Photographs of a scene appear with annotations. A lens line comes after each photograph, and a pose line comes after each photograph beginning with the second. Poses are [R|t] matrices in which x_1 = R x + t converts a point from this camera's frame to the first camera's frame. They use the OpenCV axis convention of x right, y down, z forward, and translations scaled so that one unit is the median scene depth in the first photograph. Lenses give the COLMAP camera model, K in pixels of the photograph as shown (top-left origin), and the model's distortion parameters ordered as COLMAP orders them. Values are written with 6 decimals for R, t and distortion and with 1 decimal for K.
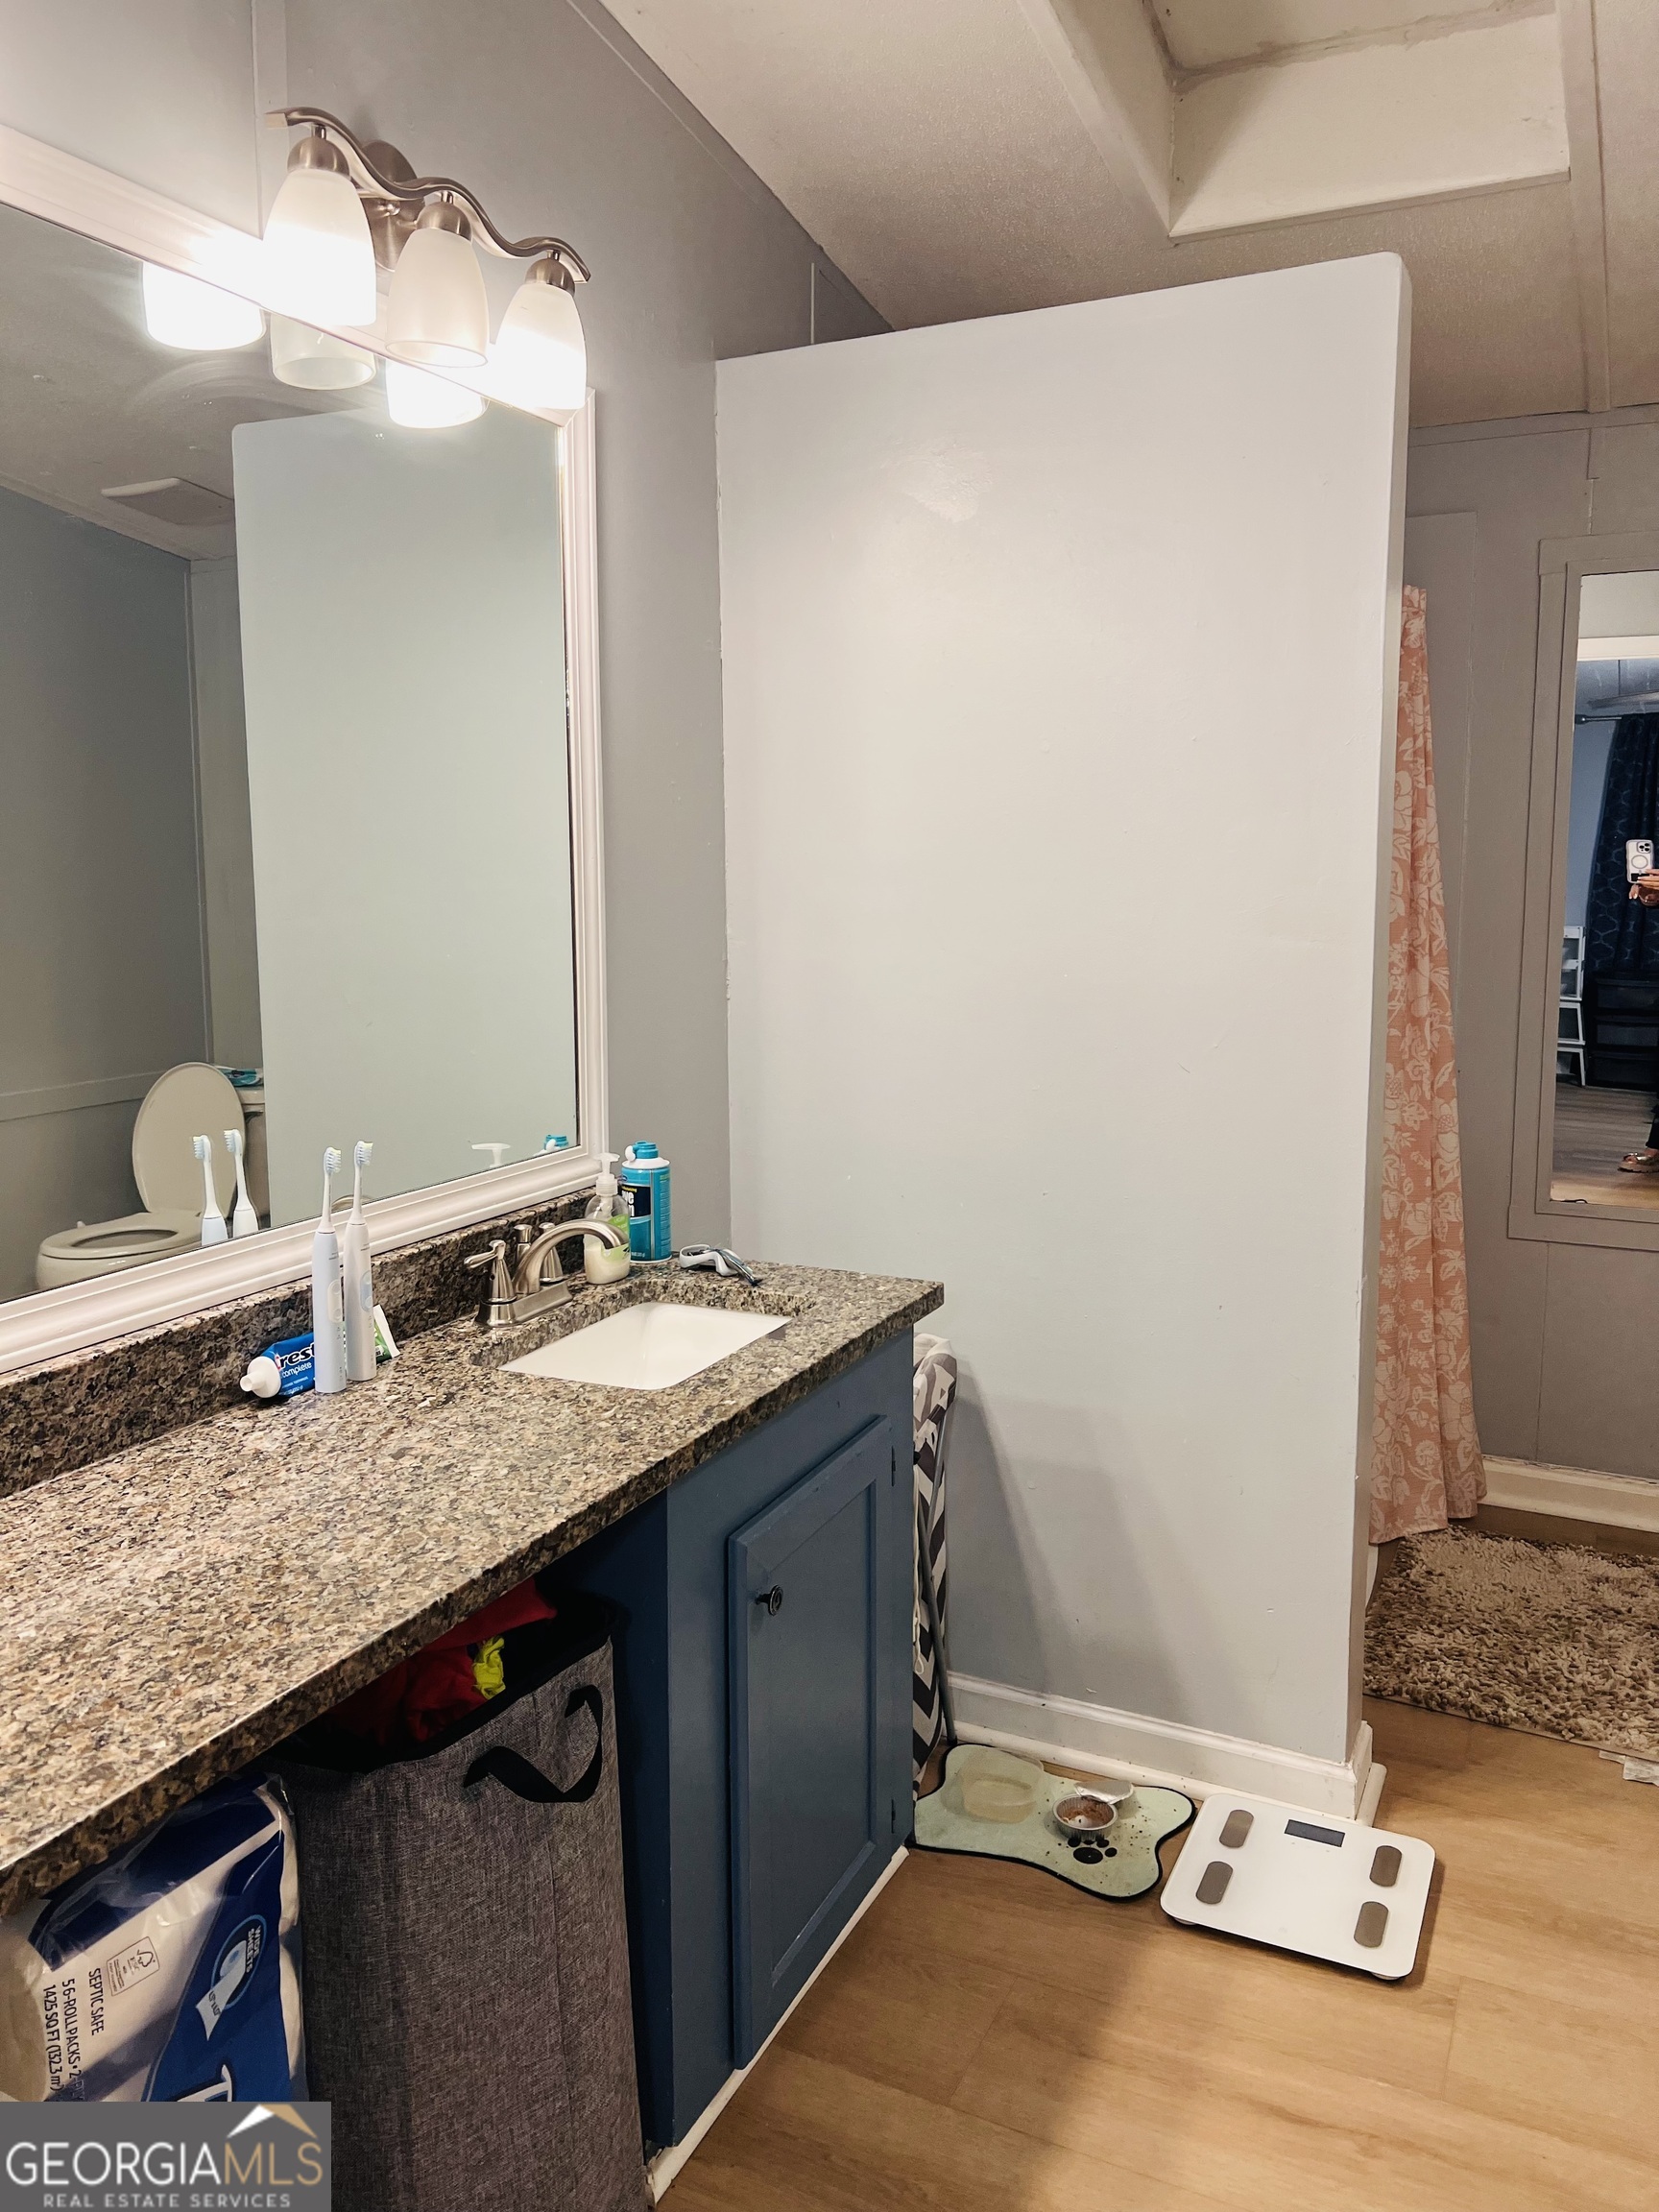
lens RADIAL K [[1673.3, 0, 829.5], [0, 1673.3, 1106.0], [0, 0, 1]] dist [0.007059, -0.006221]
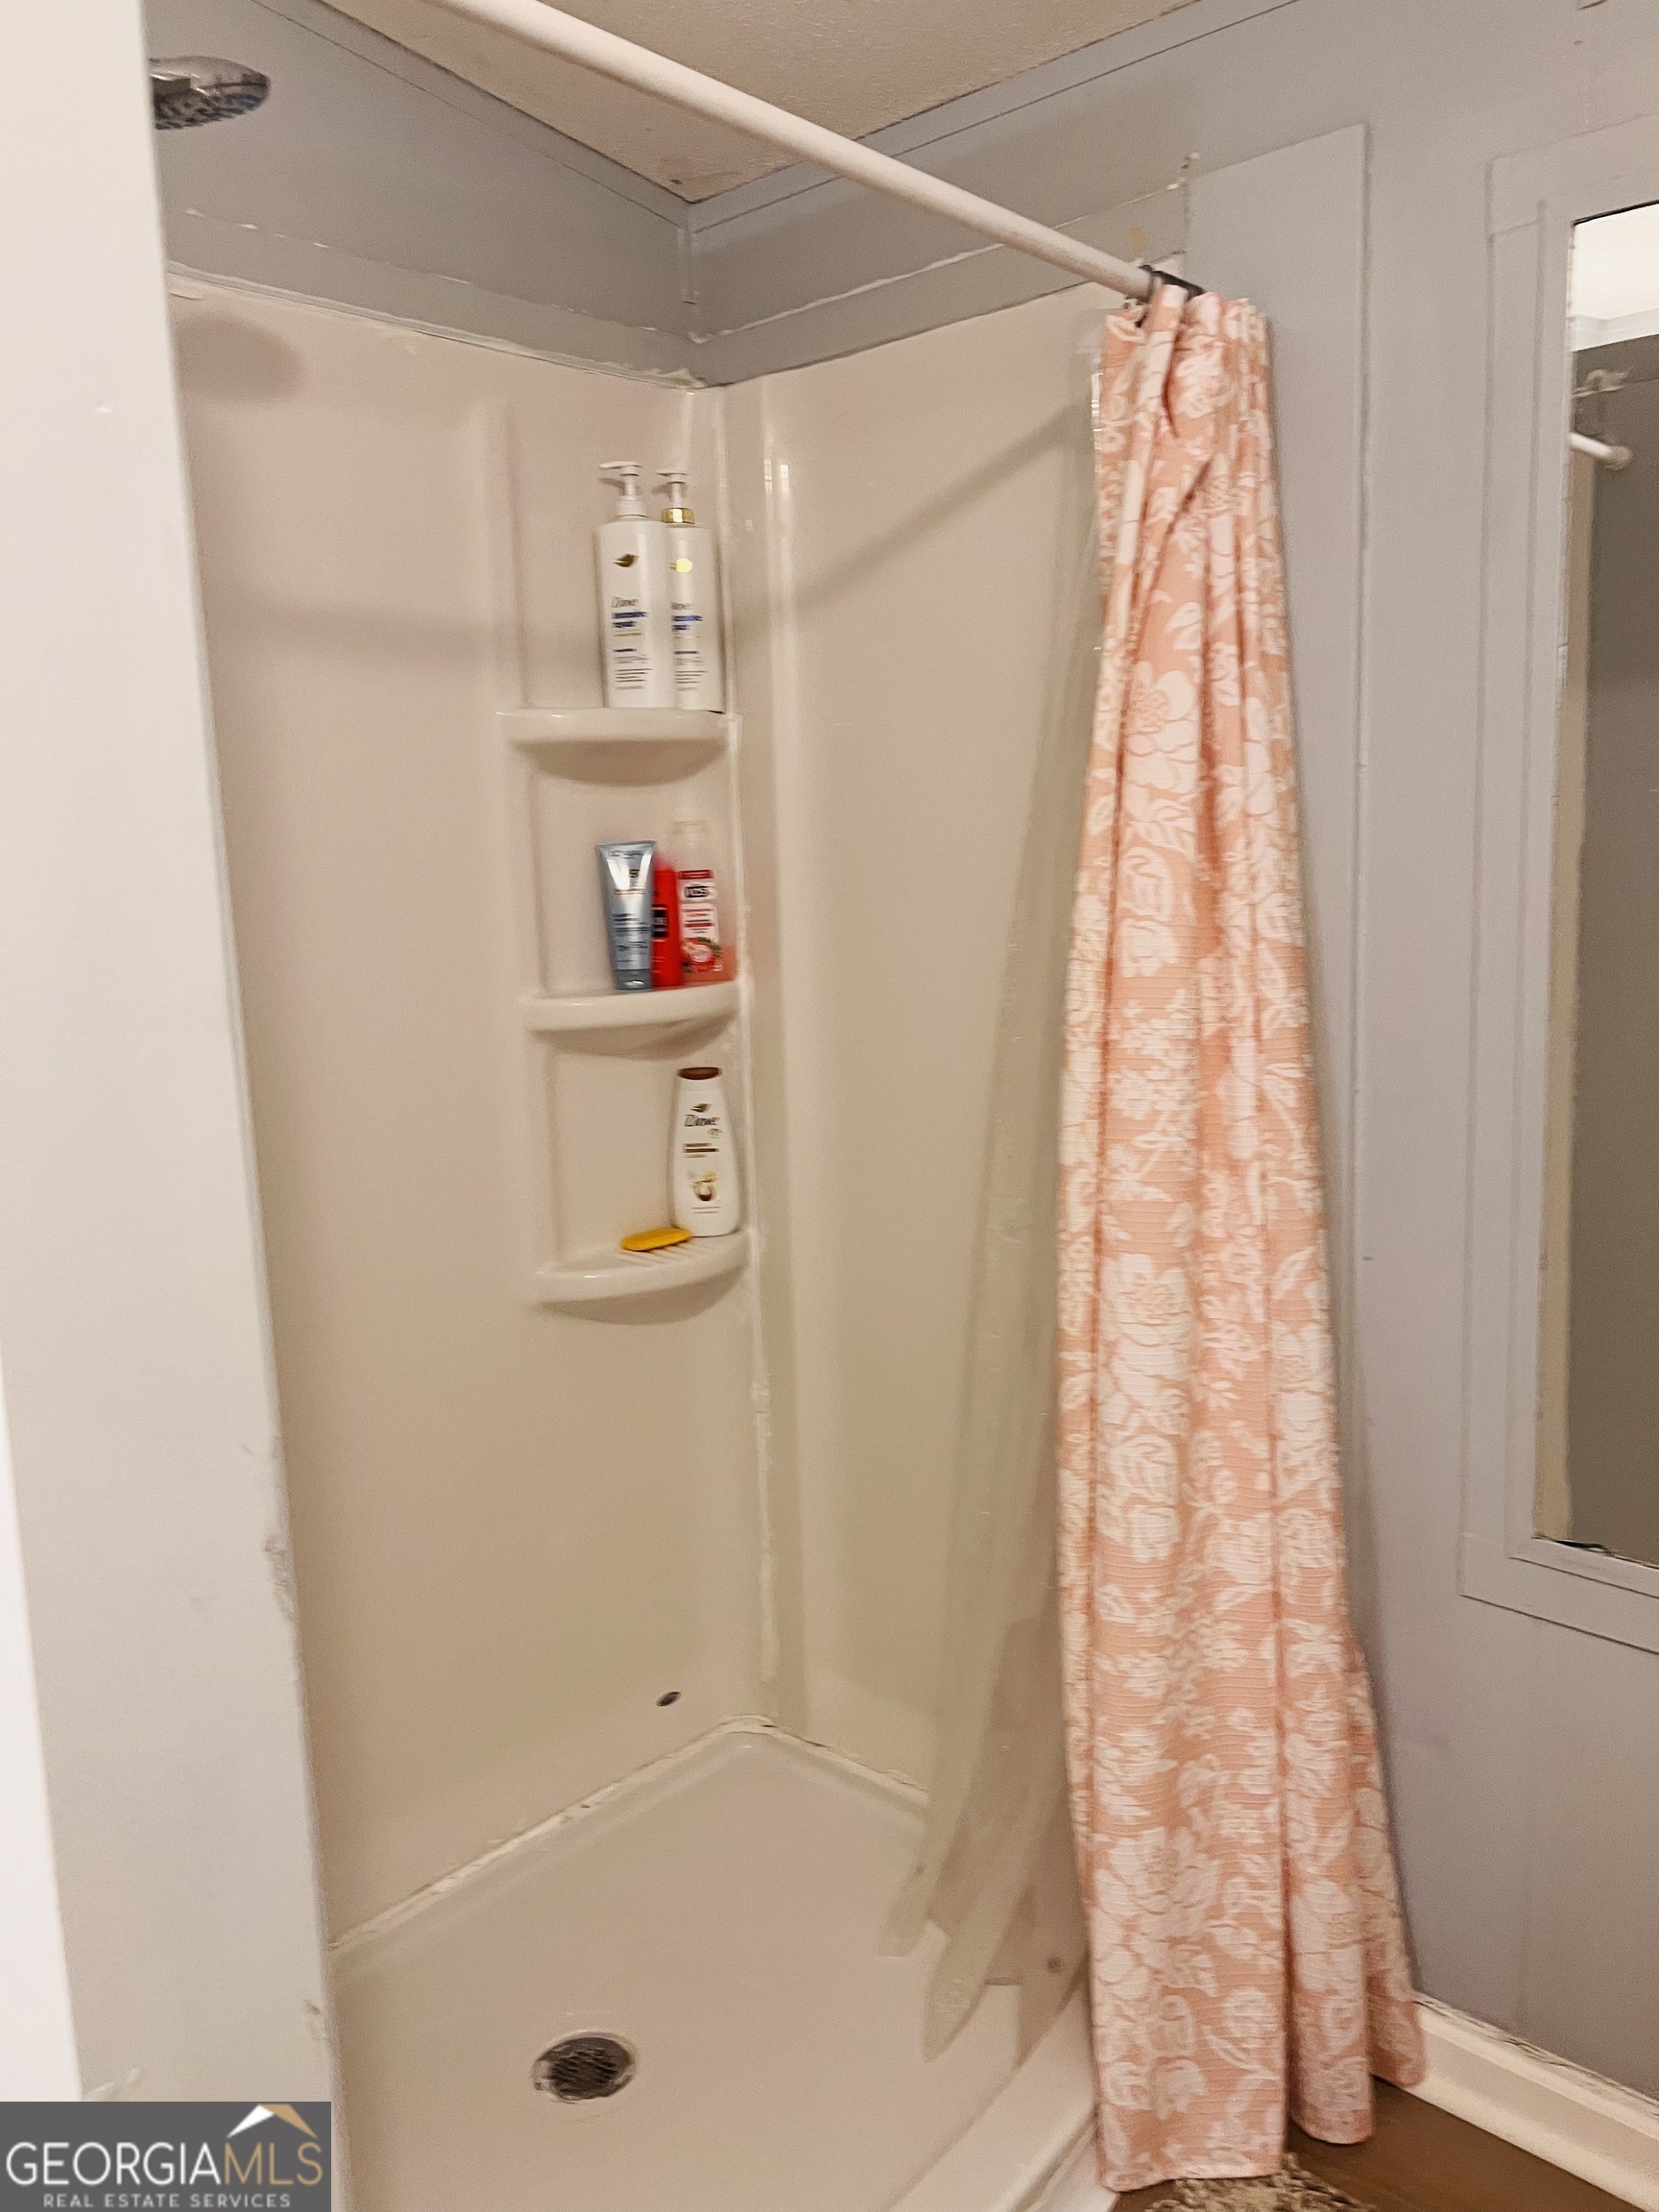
lens RADIAL K [[1673.3, 0, 829.5], [0, 1673.3, 1106.0], [0, 0, 1]] dist [0.007059, -0.006221]
pose [[0.956197, 0.019421, -0.292081, 0.378511], [-0.017706, 0.999807, 0.008516, -0.070987], [0.292190, -0.002972, 0.956356, 0.476119]]
